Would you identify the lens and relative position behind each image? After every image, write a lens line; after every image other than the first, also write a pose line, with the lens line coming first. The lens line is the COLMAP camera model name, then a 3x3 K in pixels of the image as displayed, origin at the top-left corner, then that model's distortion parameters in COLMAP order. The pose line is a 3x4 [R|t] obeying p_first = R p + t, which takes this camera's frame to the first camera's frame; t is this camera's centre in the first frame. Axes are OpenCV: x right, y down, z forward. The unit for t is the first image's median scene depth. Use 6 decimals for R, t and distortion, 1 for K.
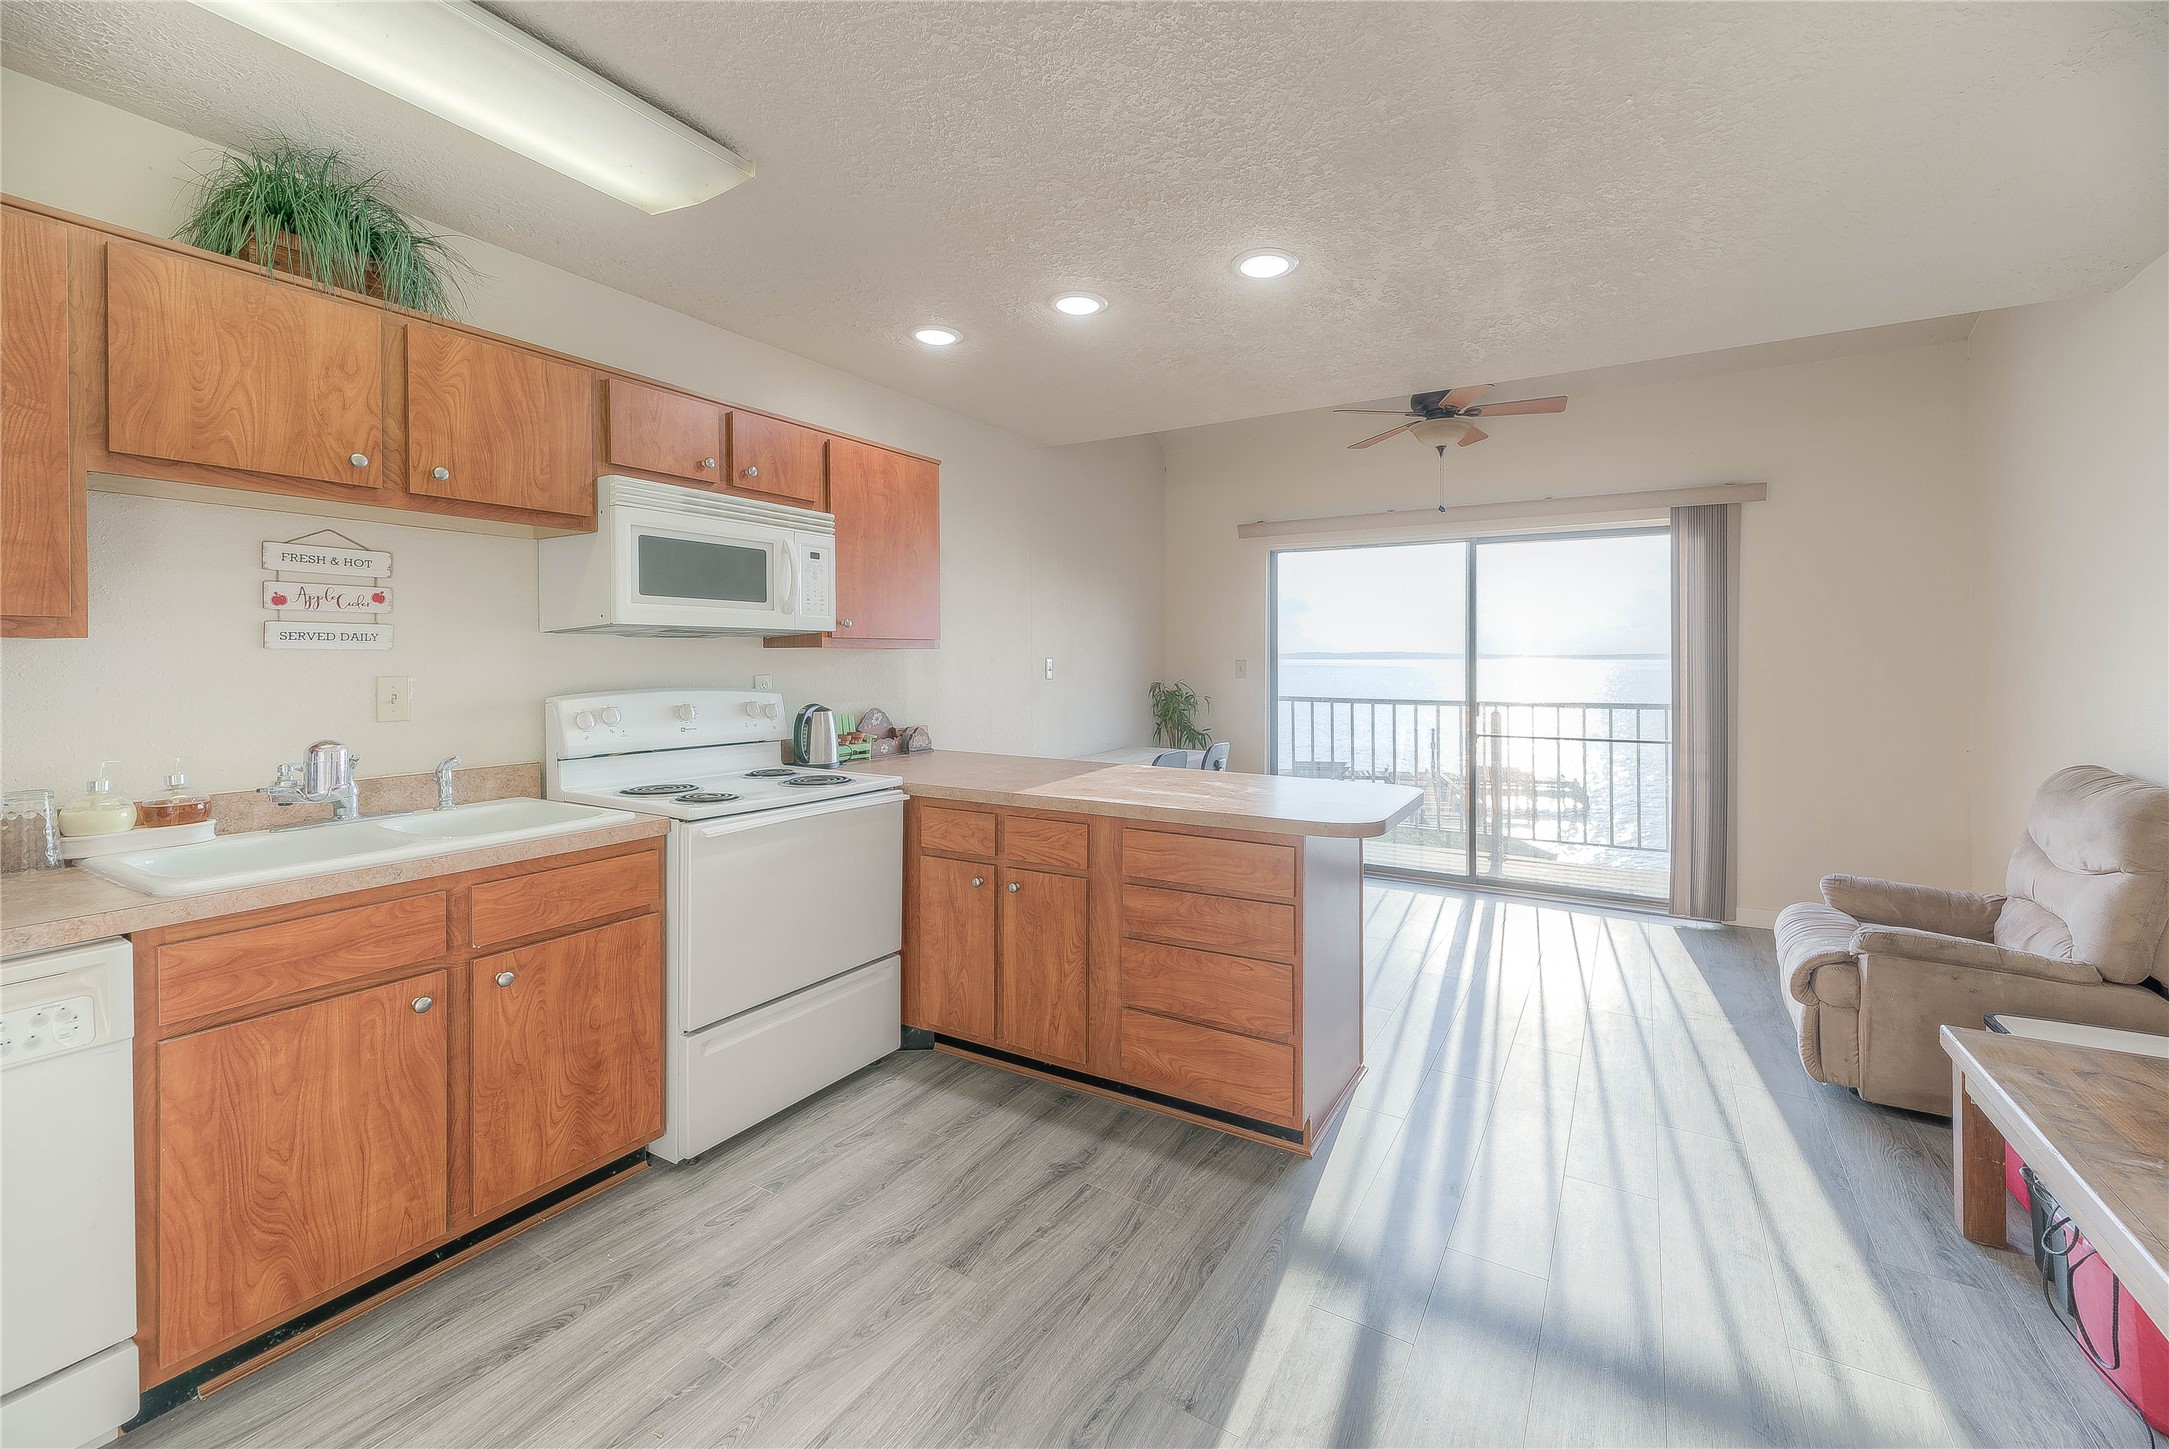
lens RADIAL K [[881.9, 0, 1117.4], [0, 881.9, 654.9], [0, 0, 1]] dist [0.000192, -0.000890]
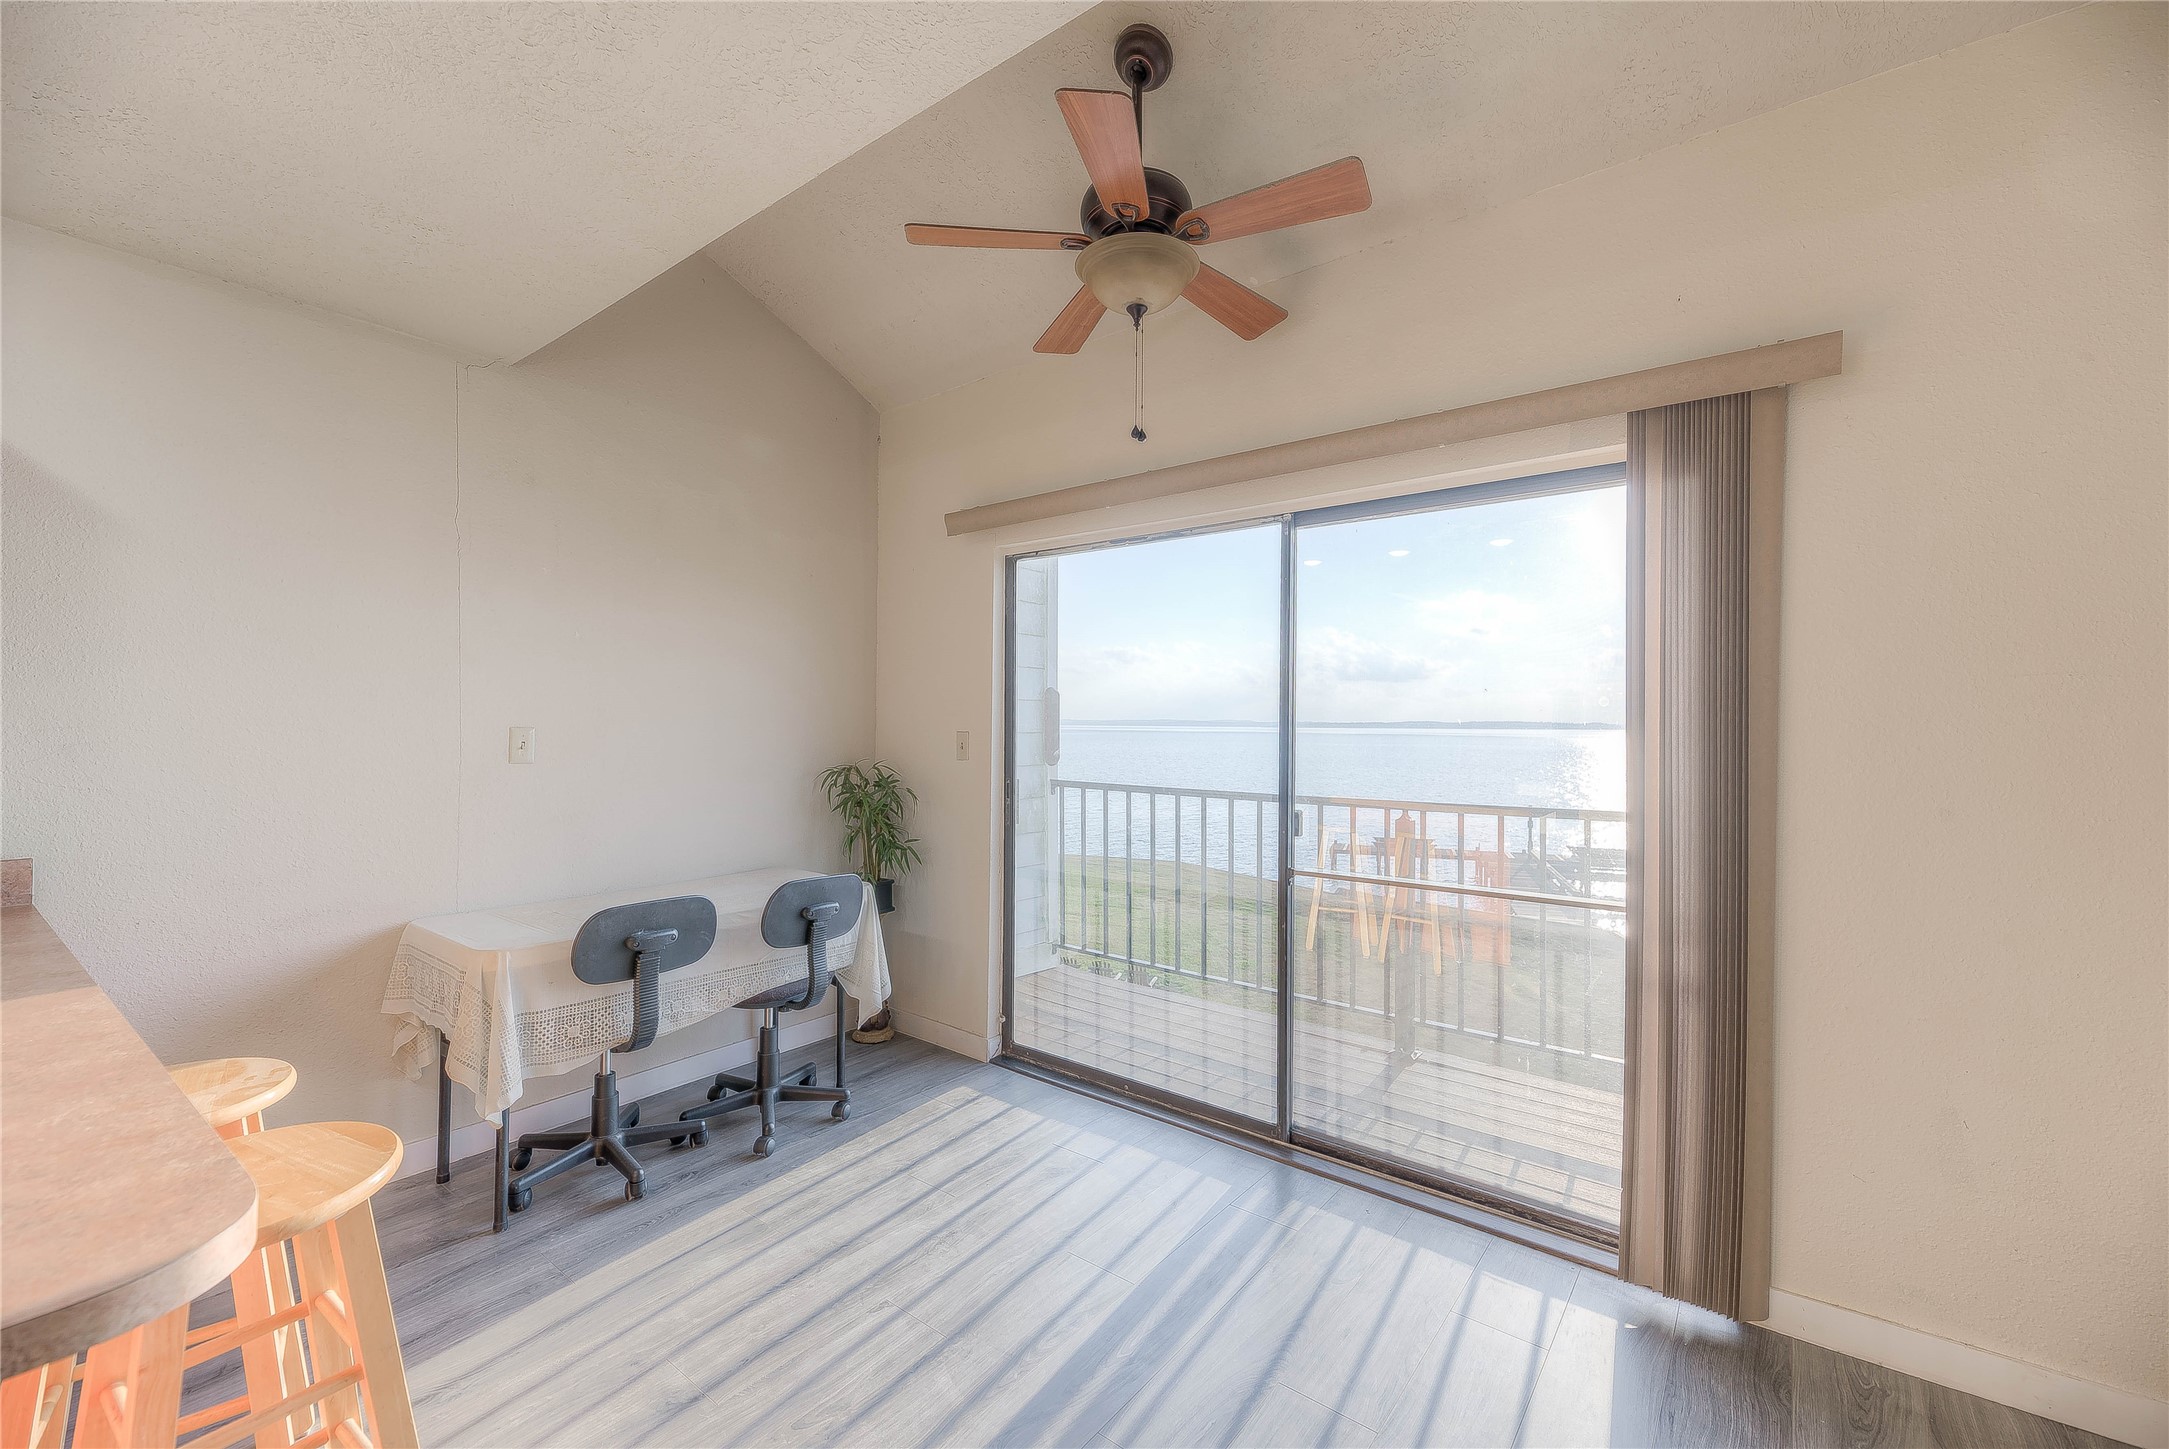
lens RADIAL K [[881.9, 0, 1084.0], [0, 881.9, 718.9], [0, 0, 1]] dist [0.000192, -0.000890]
pose [[0.994510, 0.003980, -0.104565, 0.767612], [-0.004147, 0.999990, -0.001384, -0.003956], [0.104558, 0.001811, 0.994517, 0.988656]]
